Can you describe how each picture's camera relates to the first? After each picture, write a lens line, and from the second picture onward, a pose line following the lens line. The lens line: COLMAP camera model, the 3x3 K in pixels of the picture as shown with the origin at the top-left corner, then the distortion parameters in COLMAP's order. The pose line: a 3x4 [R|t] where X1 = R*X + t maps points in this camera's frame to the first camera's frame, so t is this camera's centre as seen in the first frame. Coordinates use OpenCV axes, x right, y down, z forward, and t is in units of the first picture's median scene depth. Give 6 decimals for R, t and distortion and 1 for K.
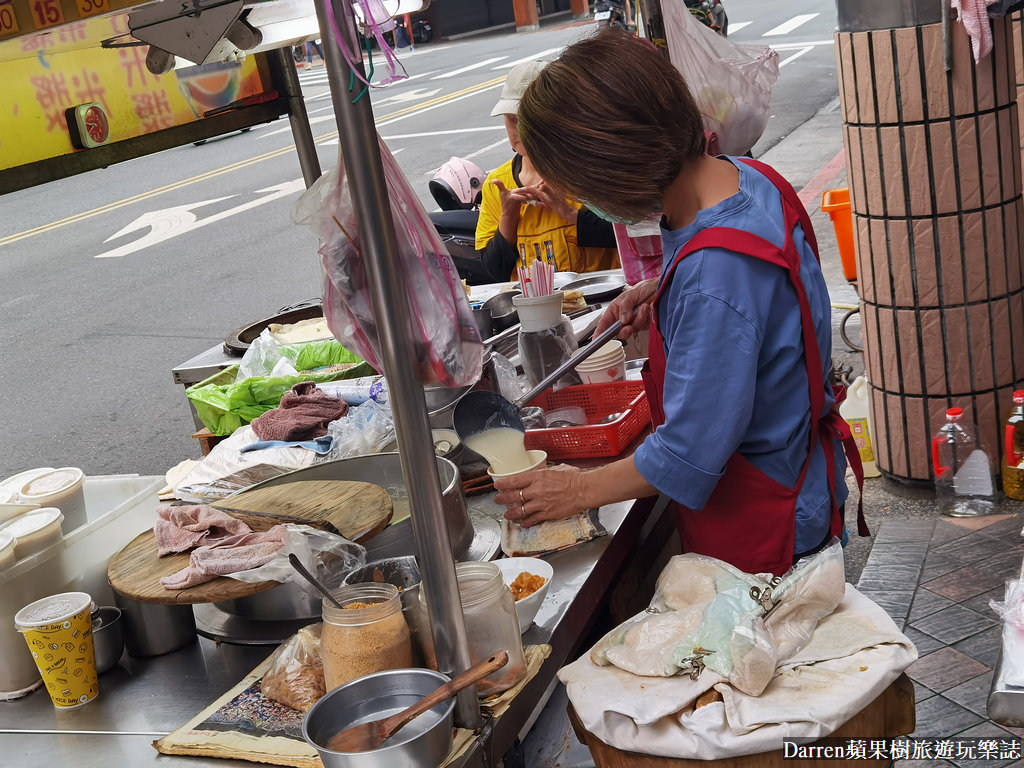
lens RADIAL K [[1467.8, 0, 475.9], [0, 1467.8, 367.3], [0, 0, 1]] dist [-0.005804, 0.000000]
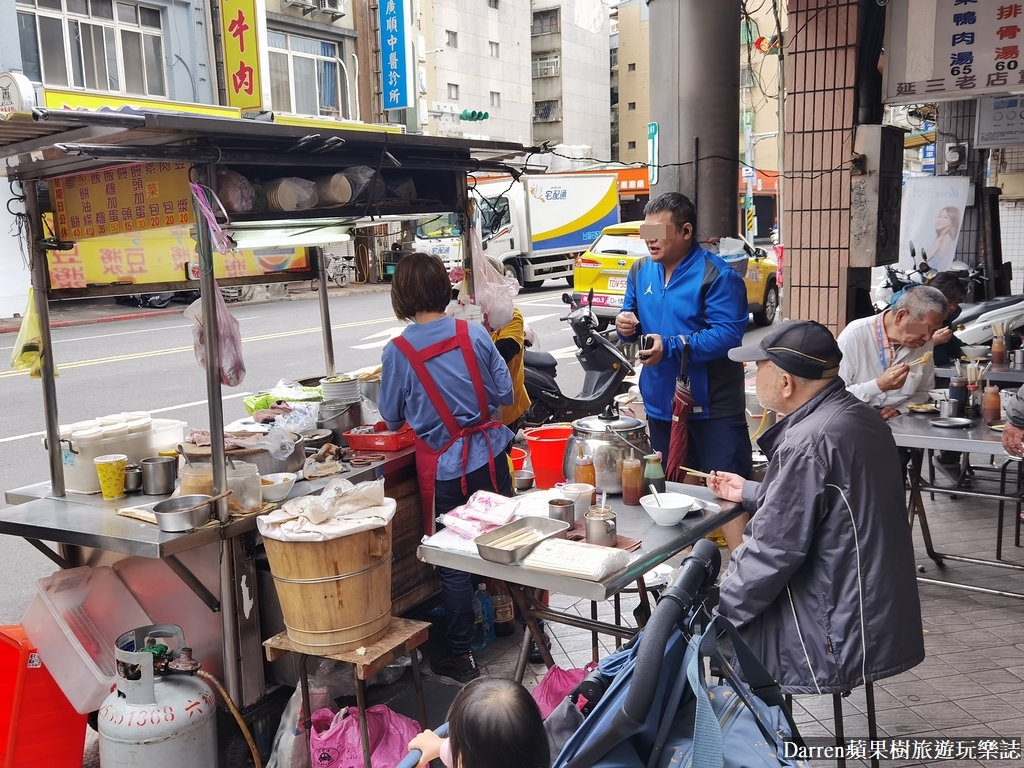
lens RADIAL K [[984.4, 0, 511.2], [0, 984.4, 380.1], [0, 0, 1]] dist [0.011887, 0.000000]
pose [[0.972575, 0.158402, -0.170316, 0.483212], [-0.171016, 0.983313, -0.062046, 0.015629], [0.157645, 0.089471, 0.983434, -0.410235]]
